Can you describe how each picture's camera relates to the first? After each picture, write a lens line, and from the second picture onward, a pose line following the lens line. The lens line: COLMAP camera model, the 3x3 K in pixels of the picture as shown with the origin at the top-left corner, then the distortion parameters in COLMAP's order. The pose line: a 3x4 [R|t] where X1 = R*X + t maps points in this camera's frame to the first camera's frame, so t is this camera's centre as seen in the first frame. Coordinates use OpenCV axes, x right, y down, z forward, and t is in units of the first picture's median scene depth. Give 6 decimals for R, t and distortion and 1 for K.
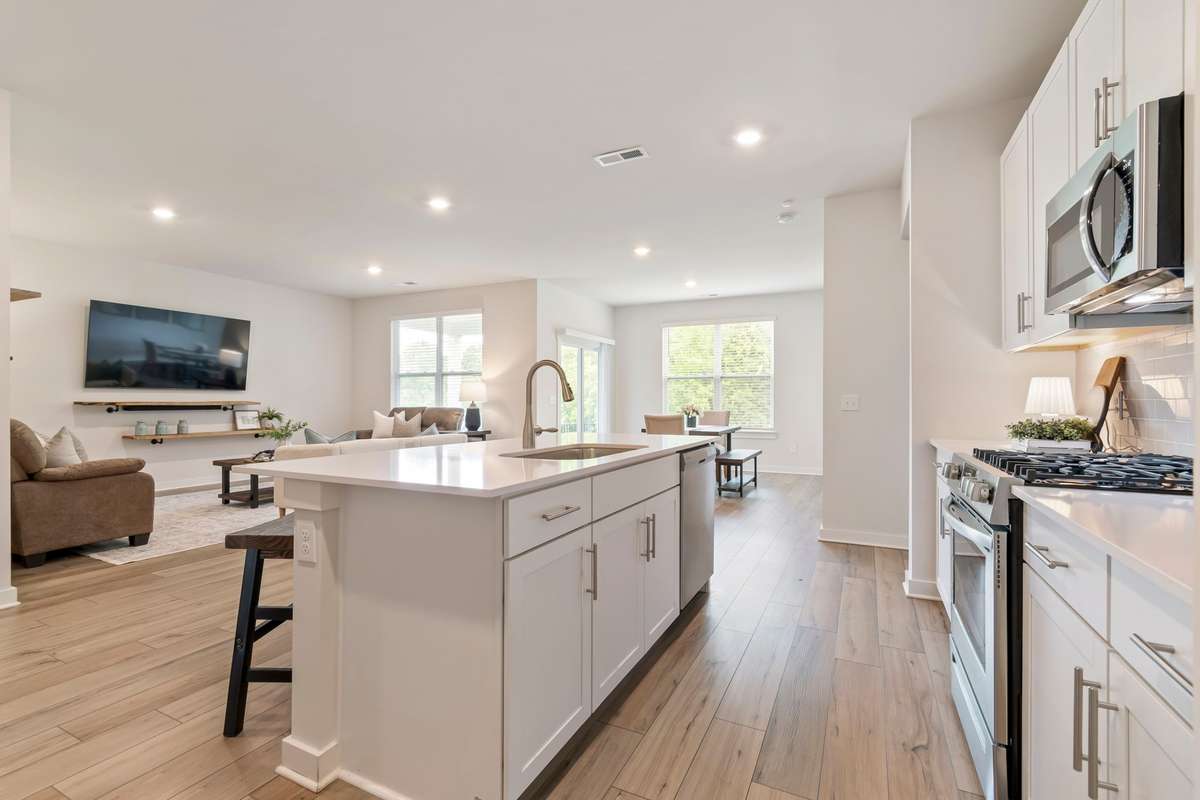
lens RADIAL K [[533.0, 0, 602.2], [0, 533.0, 399.8], [0, 0, 1]] dist [0.000788, -0.000528]
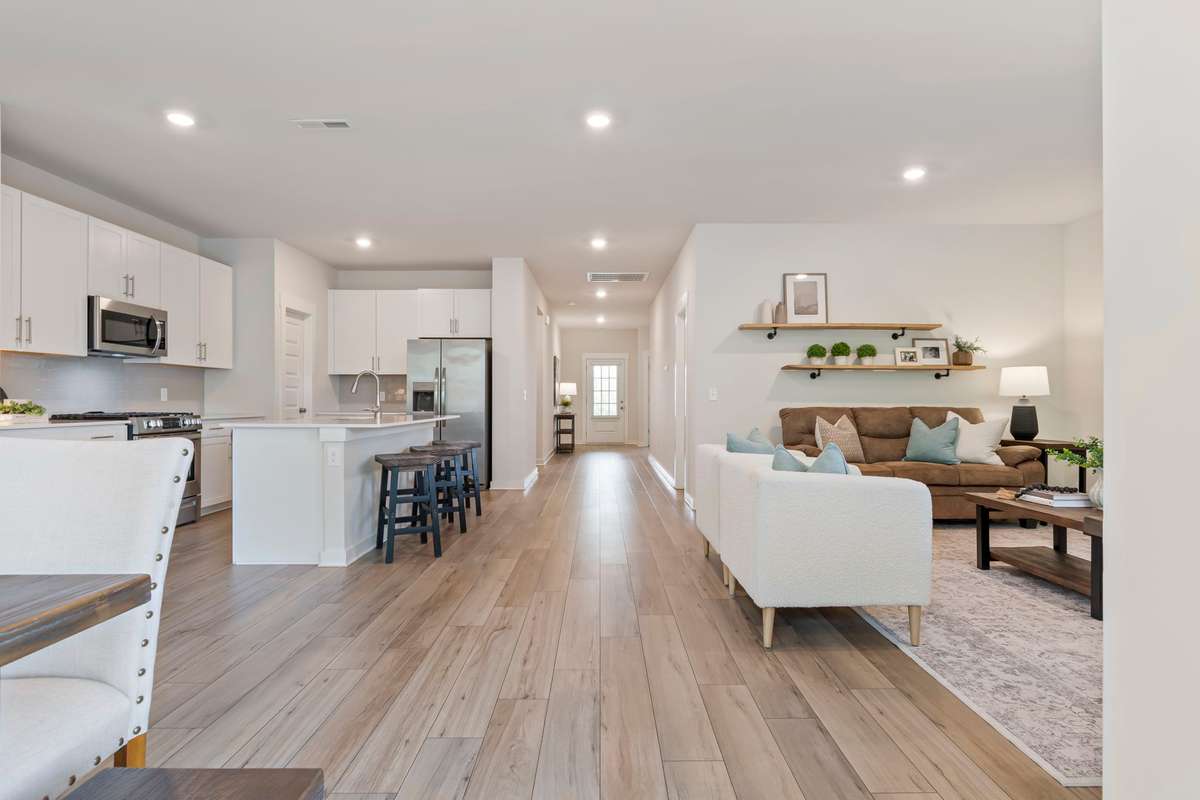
lens RADIAL K [[632.5, 0, 602.6], [0, 632.5, 403.2], [0, 0, 1]] dist [0.002146, -0.000755]
pose [[-0.899424, -0.004584, -0.437053, 0.050302], [-0.004057, 0.999989, -0.002138, 0.015927], [0.437058, -0.000150, -0.899433, 1.400023]]
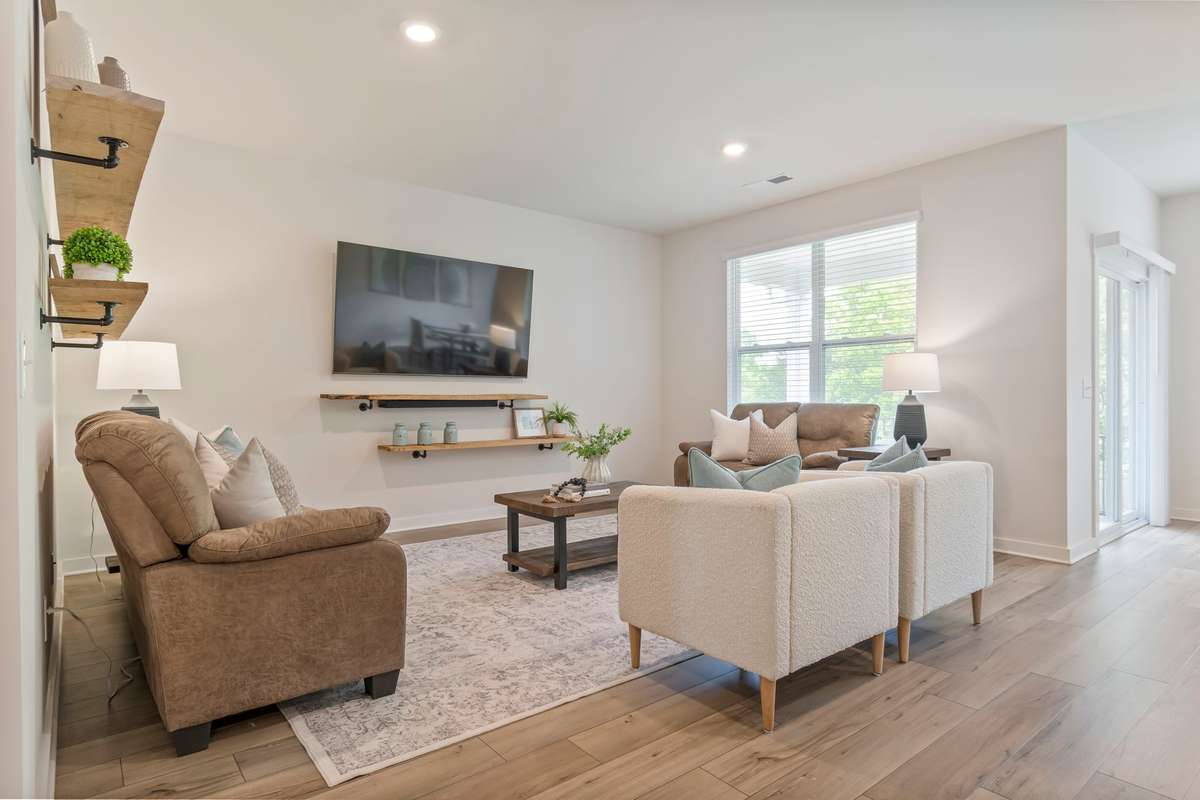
lens RADIAL K [[656.3, 0, 600.0], [0, 656.3, 400.0], [0, 0, 1]] dist [-0.002618, -0.000103]
pose [[0.905782, -0.004330, -0.423721, -0.323372], [0.005838, 0.999980, 0.002262, 0.011220], [0.423703, -0.004523, 0.905790, 0.403520]]
